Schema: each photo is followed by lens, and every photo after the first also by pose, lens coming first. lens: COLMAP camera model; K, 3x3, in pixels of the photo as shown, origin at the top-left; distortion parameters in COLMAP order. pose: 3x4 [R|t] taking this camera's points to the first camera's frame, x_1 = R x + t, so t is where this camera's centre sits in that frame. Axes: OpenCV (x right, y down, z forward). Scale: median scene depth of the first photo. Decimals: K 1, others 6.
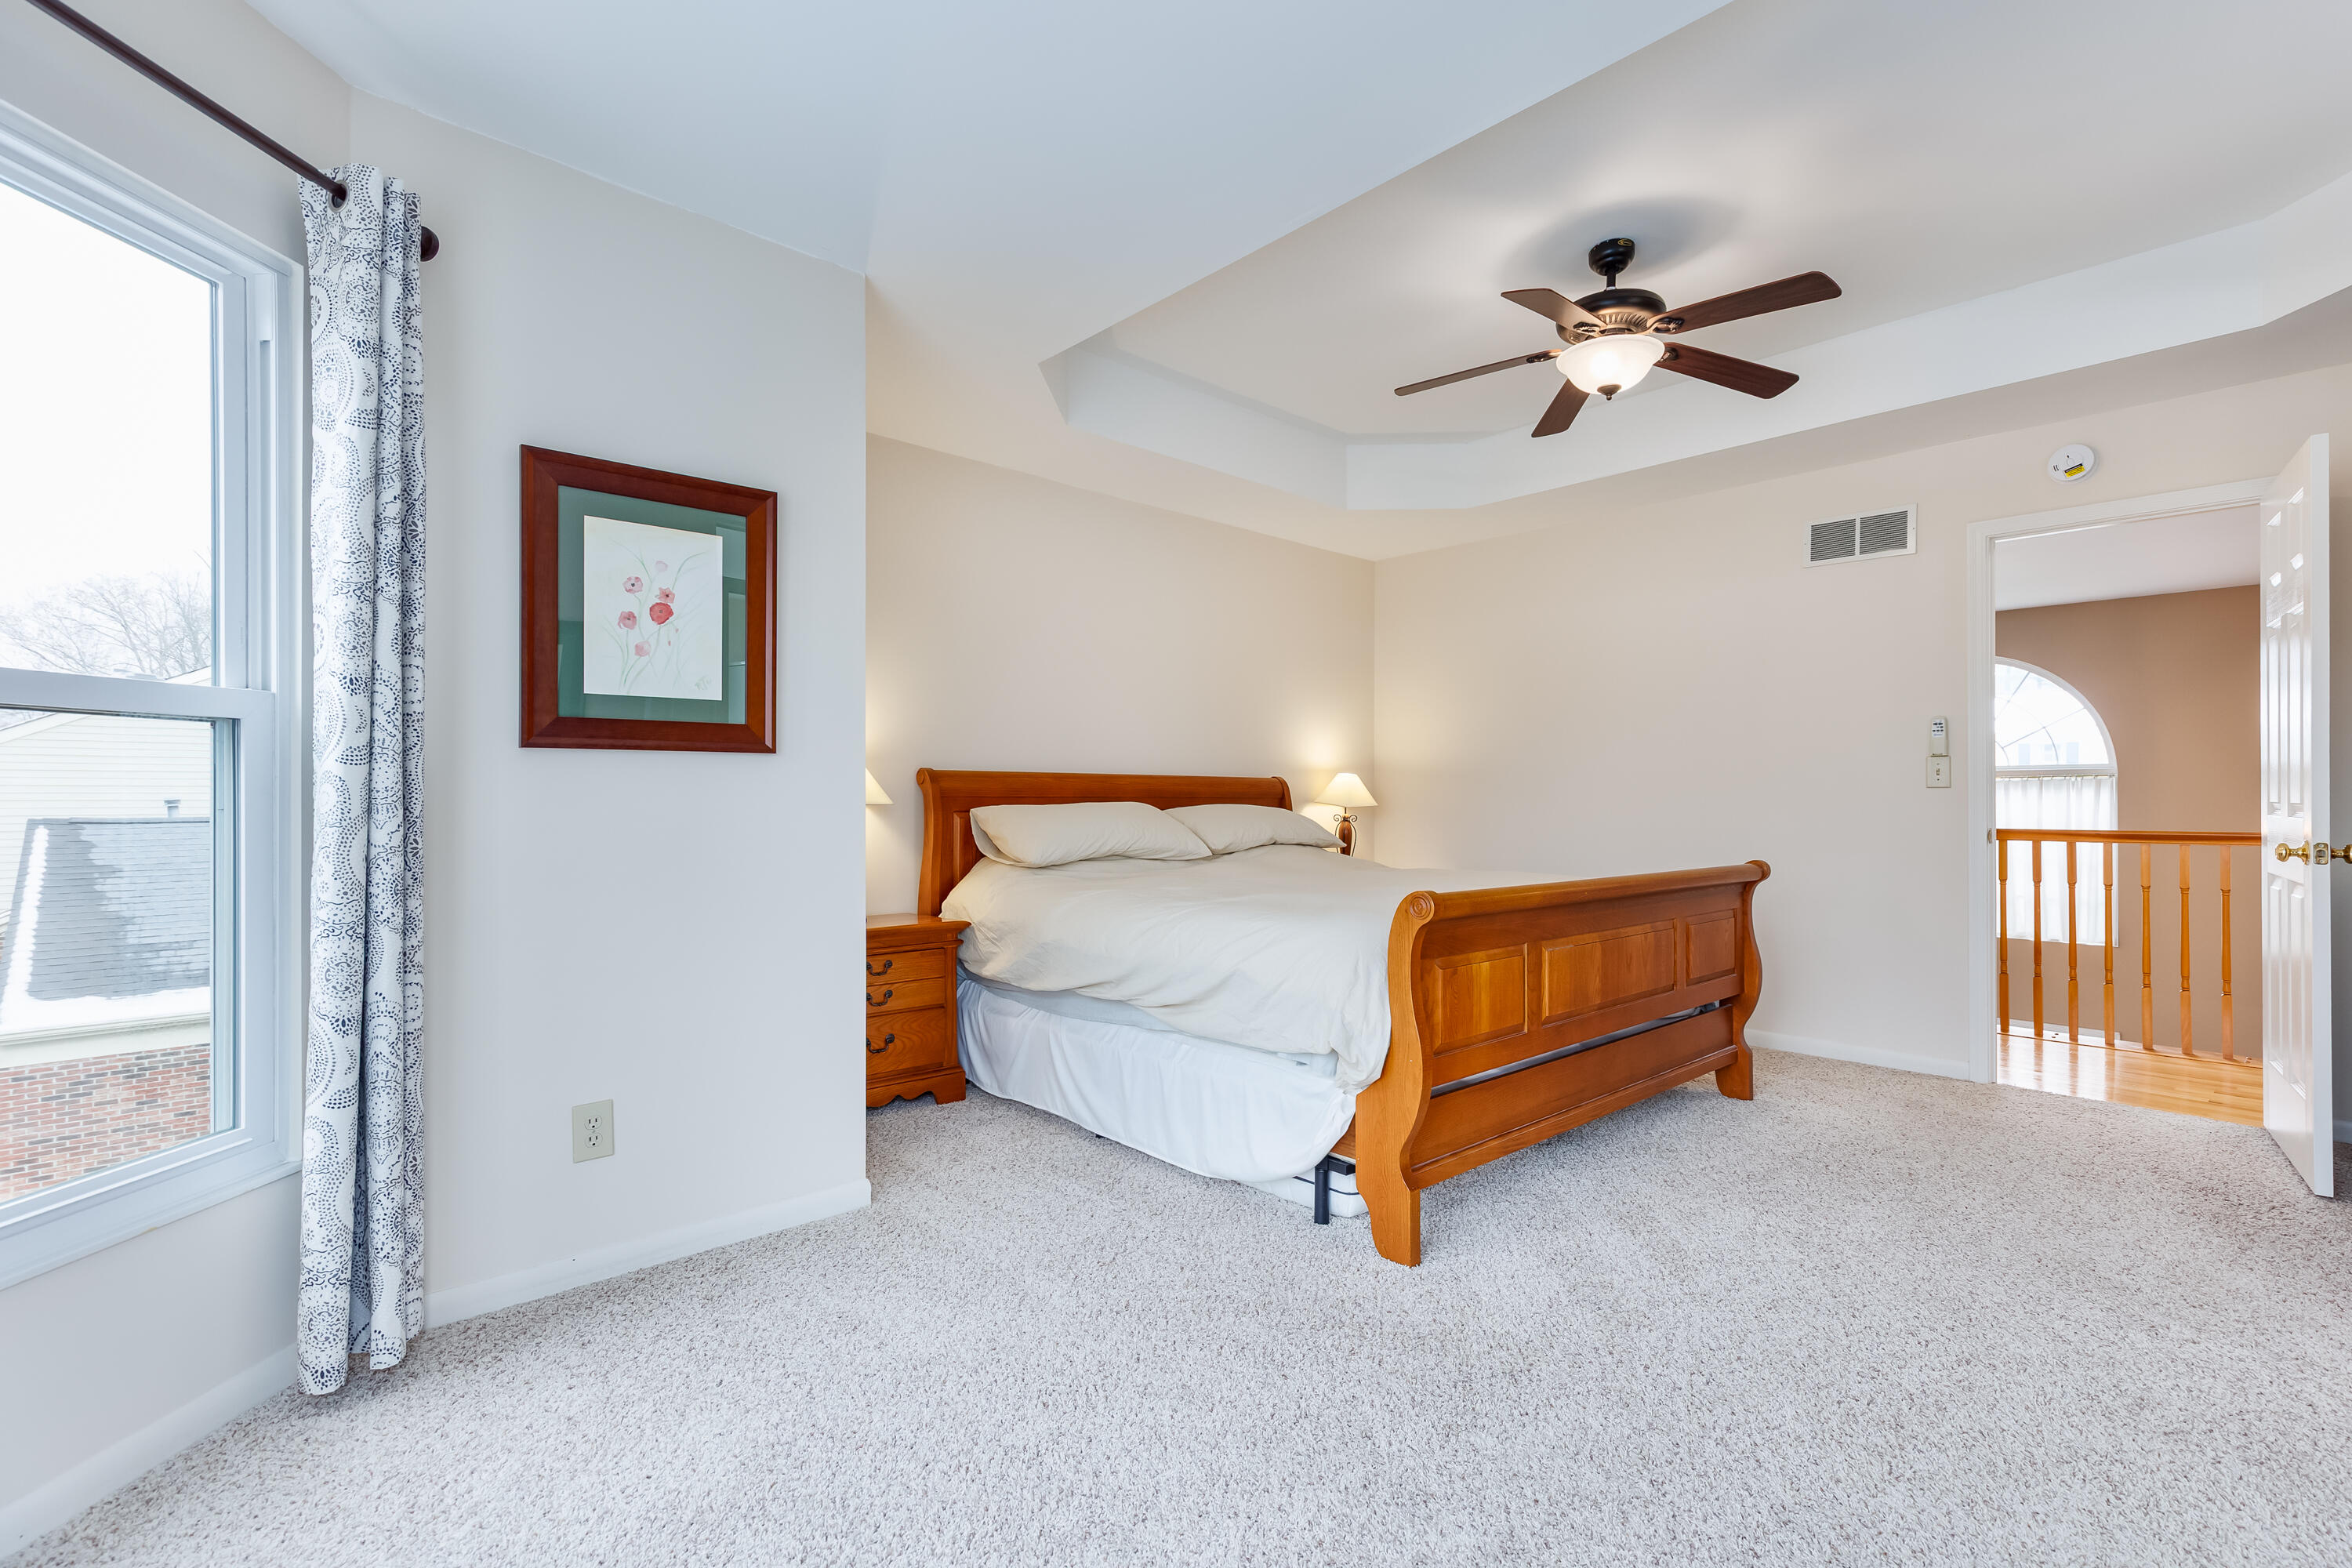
lens RADIAL K [[1061.2, 0, 1209.9], [0, 1061.2, 793.3], [0, 0, 1]] dist [0.012158, -0.000699]
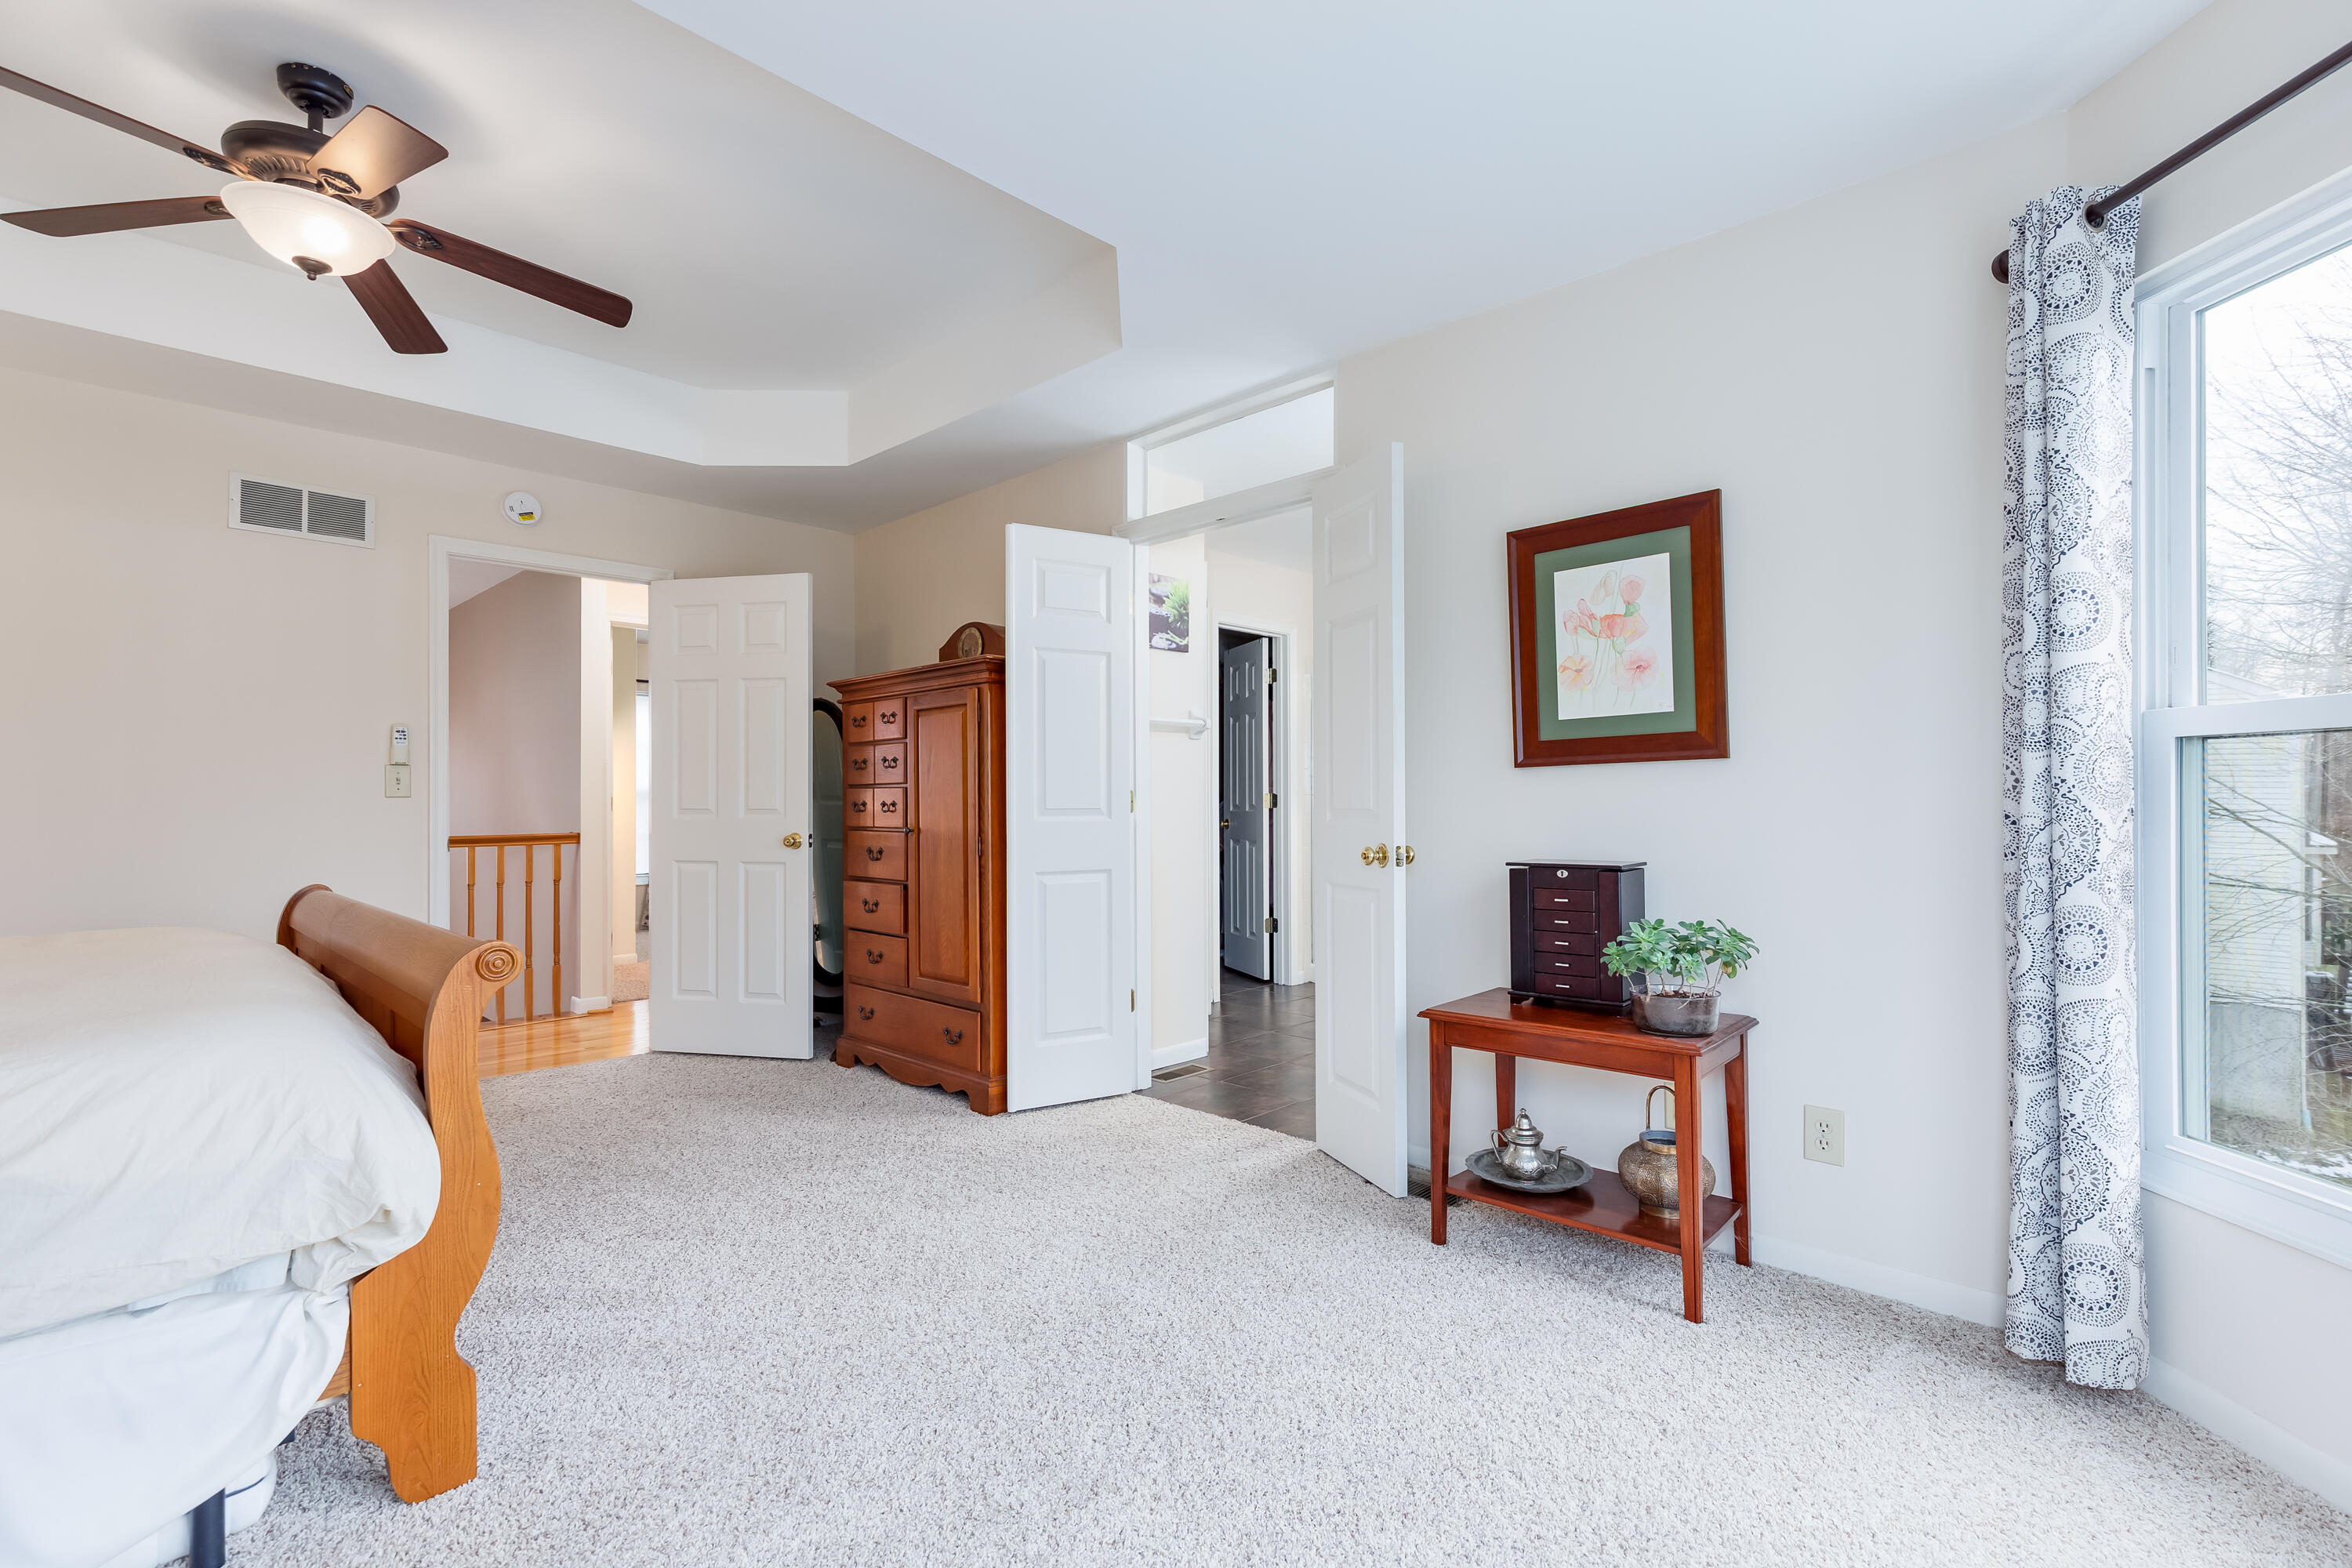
lens RADIAL K [[1059.5, 0, 1165.4], [0, 1059.5, 801.7], [0, 0, 1]] dist [0.012402, -0.000417]
pose [[-0.025678, -0.002838, 0.999666, -0.335157], [0.003559, 0.999989, 0.002930, -0.001502], [-0.999664, 0.003633, -0.025668, 0.358497]]
